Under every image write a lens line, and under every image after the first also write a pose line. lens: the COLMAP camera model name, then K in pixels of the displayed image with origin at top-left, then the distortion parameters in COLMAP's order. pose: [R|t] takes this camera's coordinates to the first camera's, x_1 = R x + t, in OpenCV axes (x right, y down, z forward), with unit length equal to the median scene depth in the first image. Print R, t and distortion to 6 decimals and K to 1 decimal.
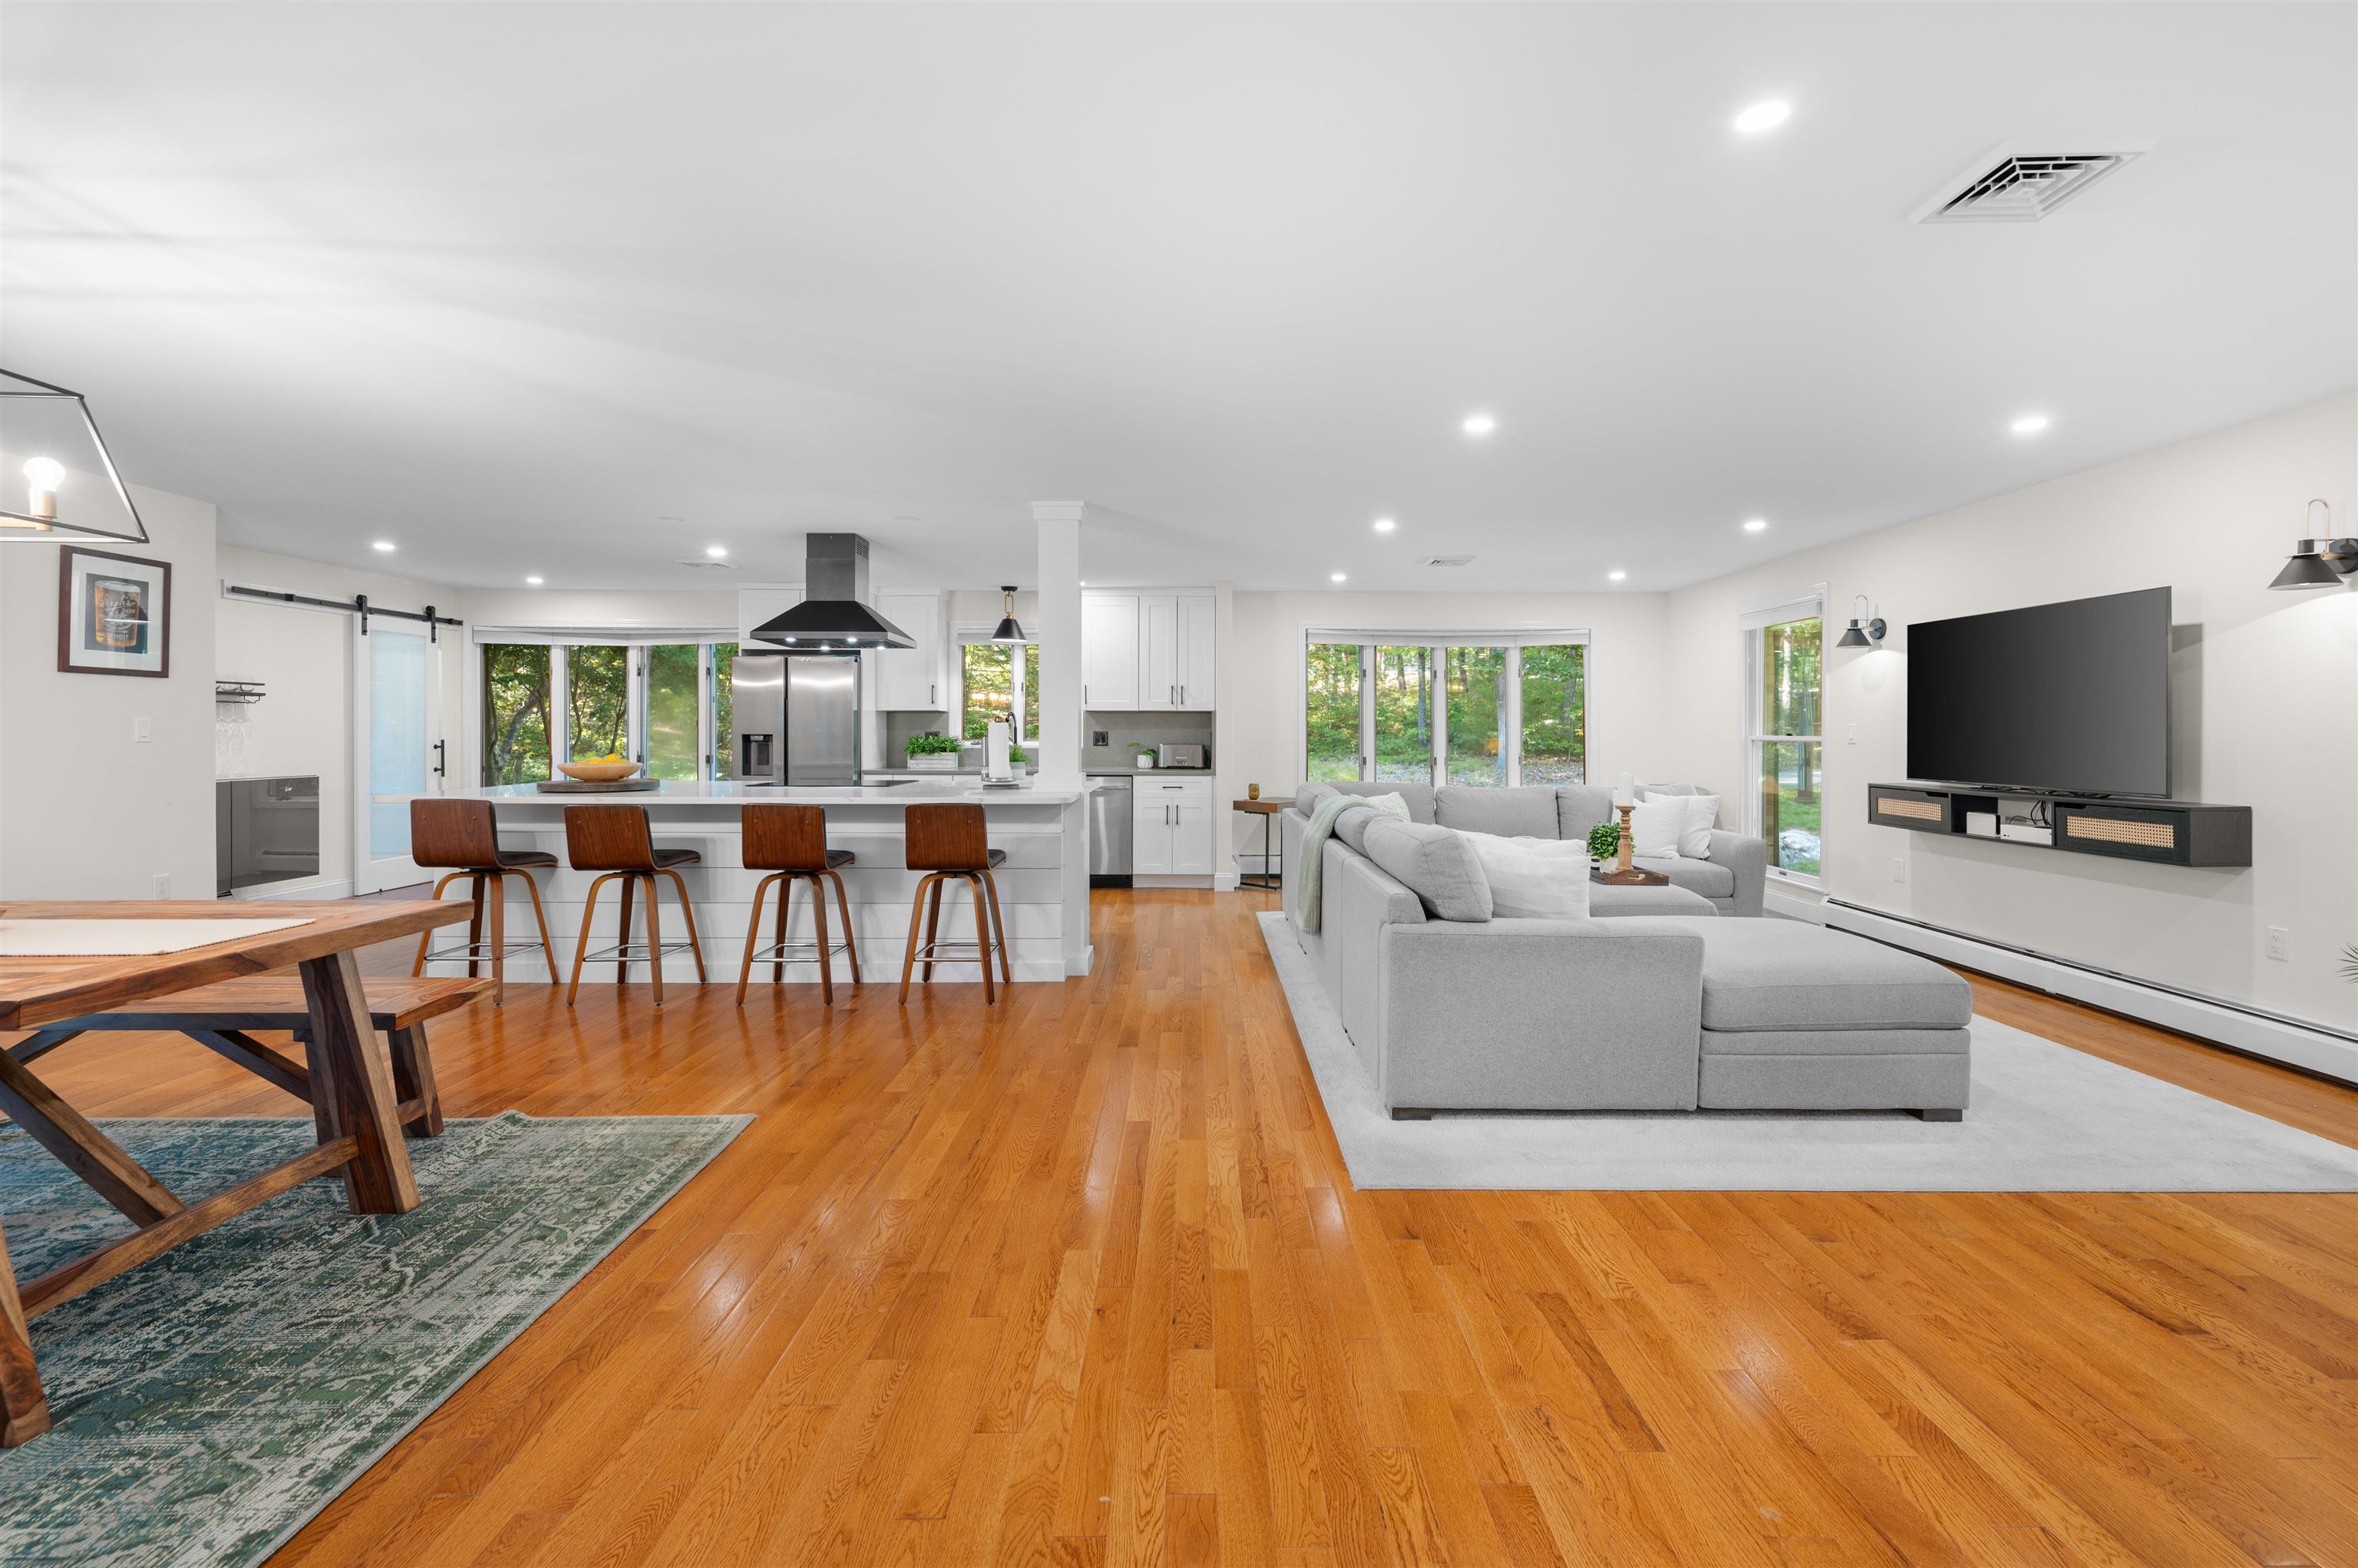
lens RADIAL K [[988.8, 0, 1201.7], [0, 988.8, 753.2], [0, 0, 1]] dist [0.003989, -0.003949]
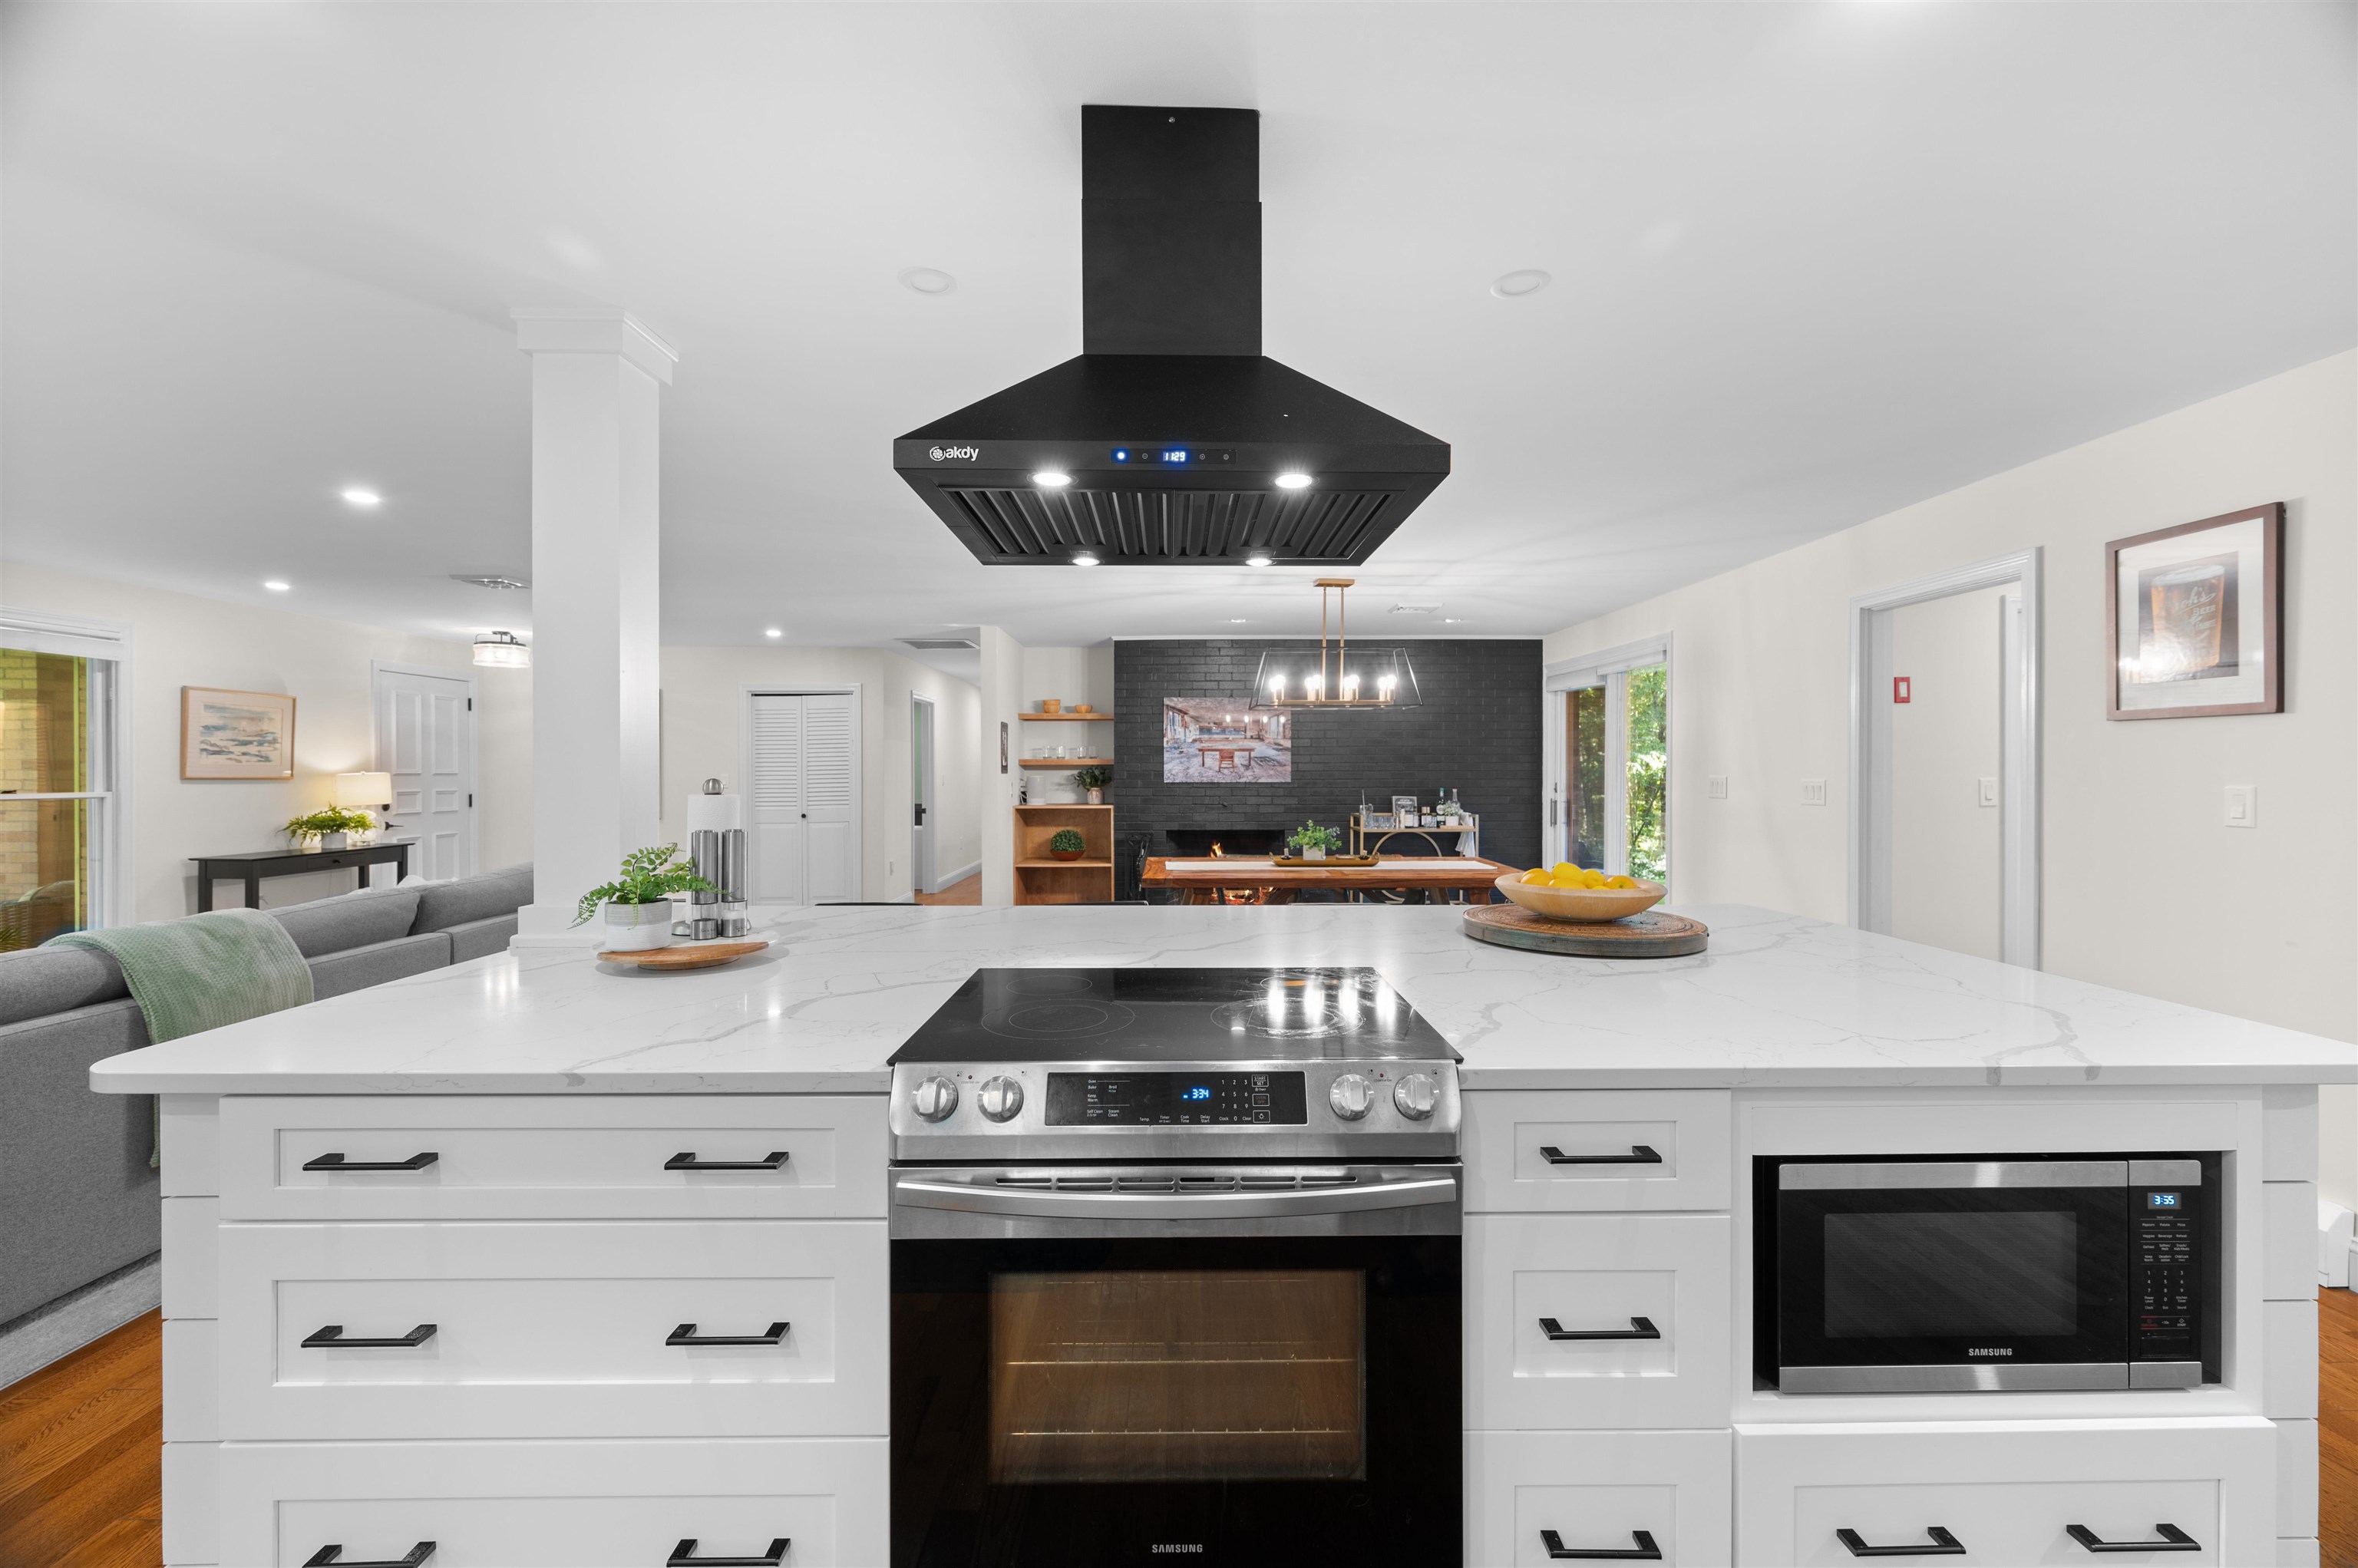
lens RADIAL K [[938.9, 0, 1186.2], [0, 938.9, 769.6], [0, 0, 1]] dist [0.002084, -0.000742]
pose [[-0.999954, -0.001711, -0.009451, -0.387095], [-0.001907, 0.999782, 0.020792, -0.048242], [0.009413, 0.020809, -0.999739, 1.366324]]
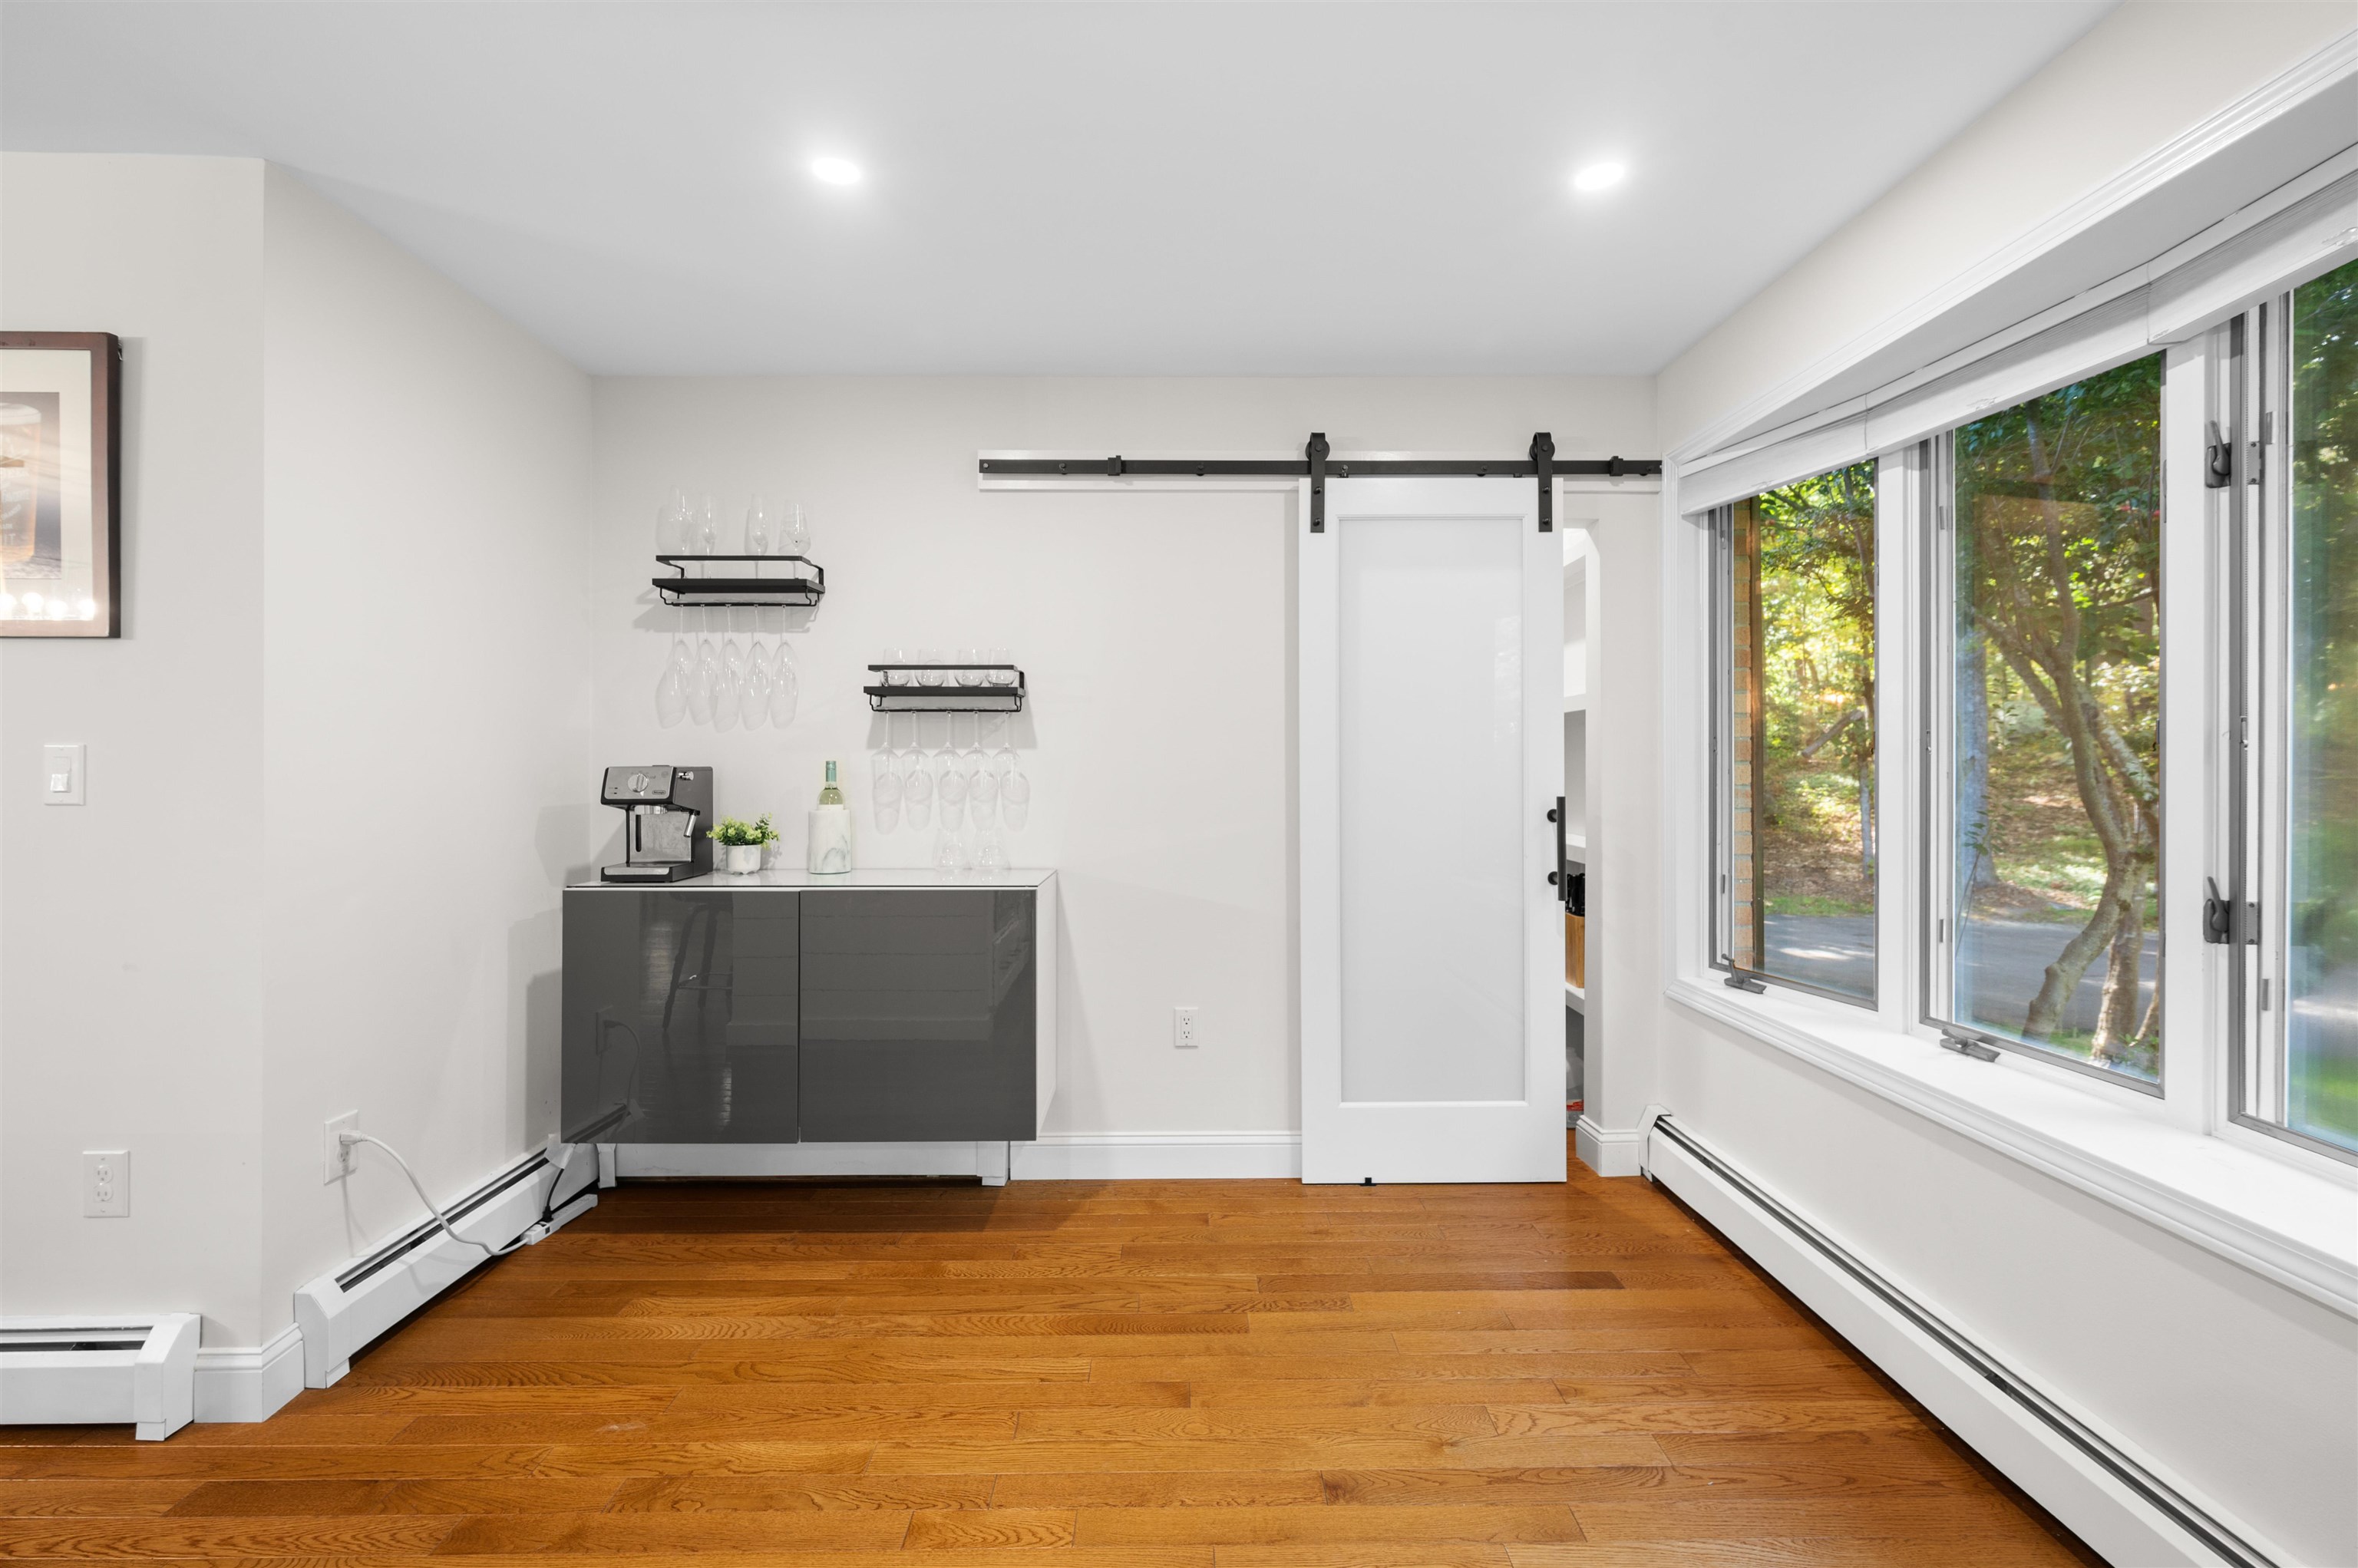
lens RADIAL K [[988.8, 0, 1178.5], [0, 988.8, 775.3], [0, 0, 1]] dist [0.003989, -0.003949]
pose [[-0.003915, 0.004313, -0.999983, -0.597582], [-0.019932, 0.999792, 0.004390, -0.028834], [0.999794, 0.019949, -0.003828, 1.272702]]
